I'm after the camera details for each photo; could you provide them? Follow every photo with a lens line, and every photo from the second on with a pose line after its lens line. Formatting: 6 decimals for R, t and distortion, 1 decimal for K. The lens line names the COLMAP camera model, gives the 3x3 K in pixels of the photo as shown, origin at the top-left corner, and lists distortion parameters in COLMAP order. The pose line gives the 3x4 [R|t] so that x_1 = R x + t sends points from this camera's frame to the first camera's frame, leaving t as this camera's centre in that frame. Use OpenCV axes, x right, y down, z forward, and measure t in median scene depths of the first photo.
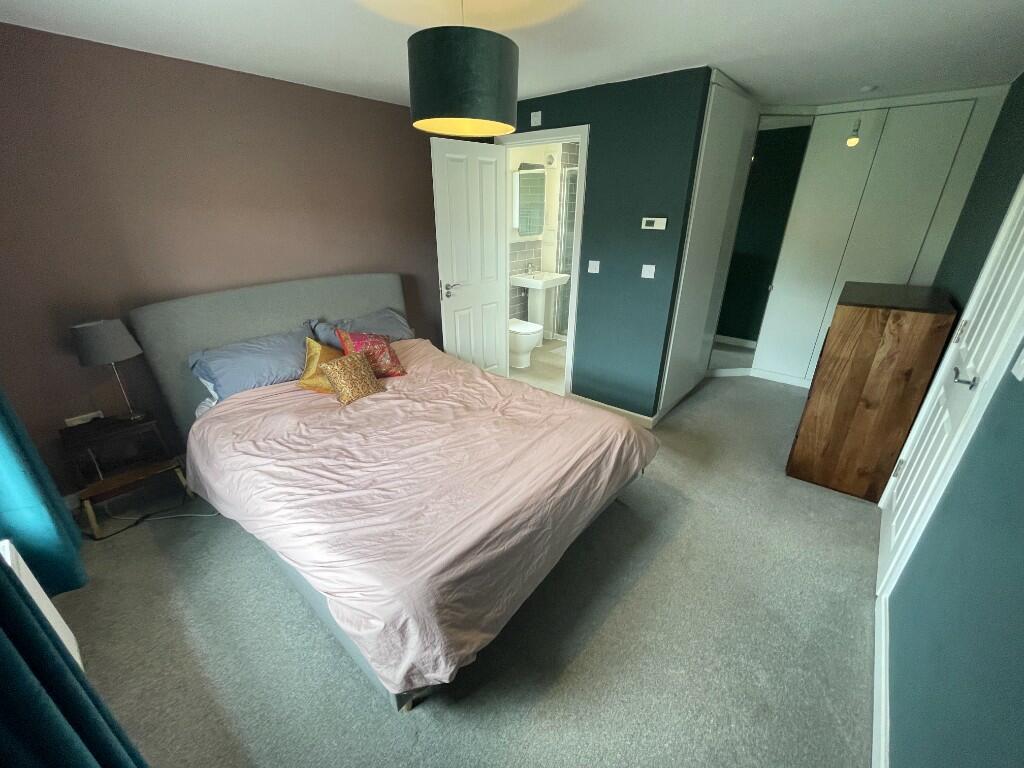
lens RADIAL K [[414.2, 0, 504.9], [0, 414.2, 384.4], [0, 0, 1]] dist [-0.000549, -0.000646]
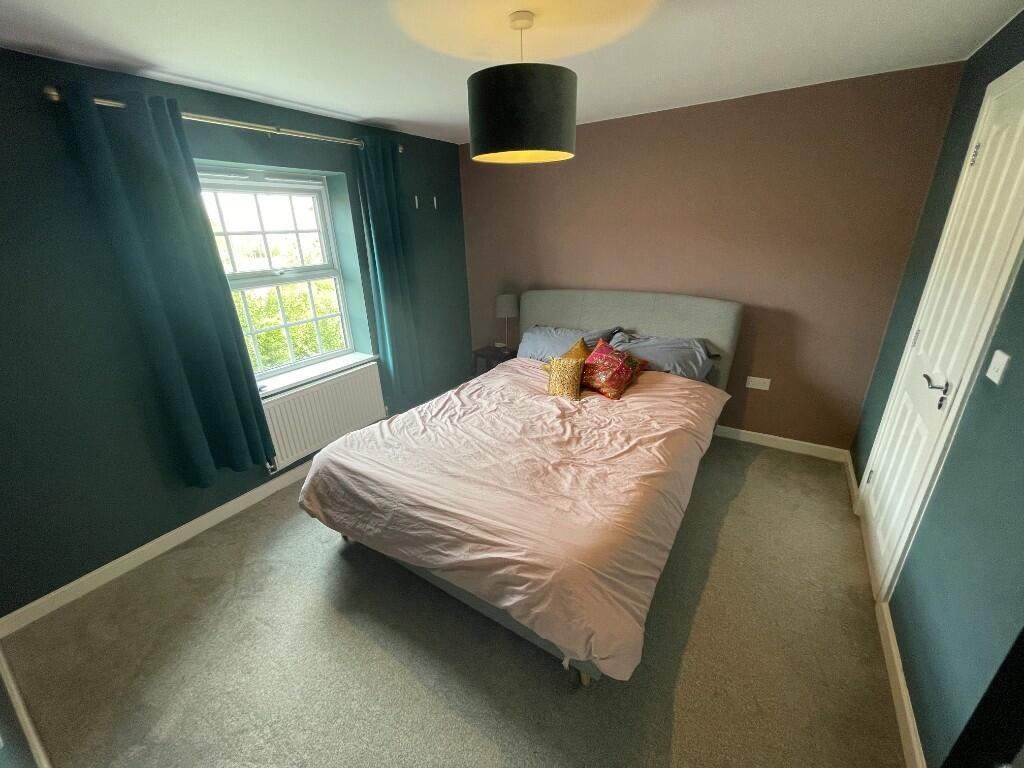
lens RADIAL K [[414.2, 0, 504.9], [0, 414.2, 384.4], [0, 0, 1]] dist [-0.000549, -0.000646]
pose [[0.127761, 0.349217, -0.928291, 0.803452], [-0.359993, 0.888458, 0.284686, -0.314948], [0.924165, 0.297807, 0.239226, 0.691487]]
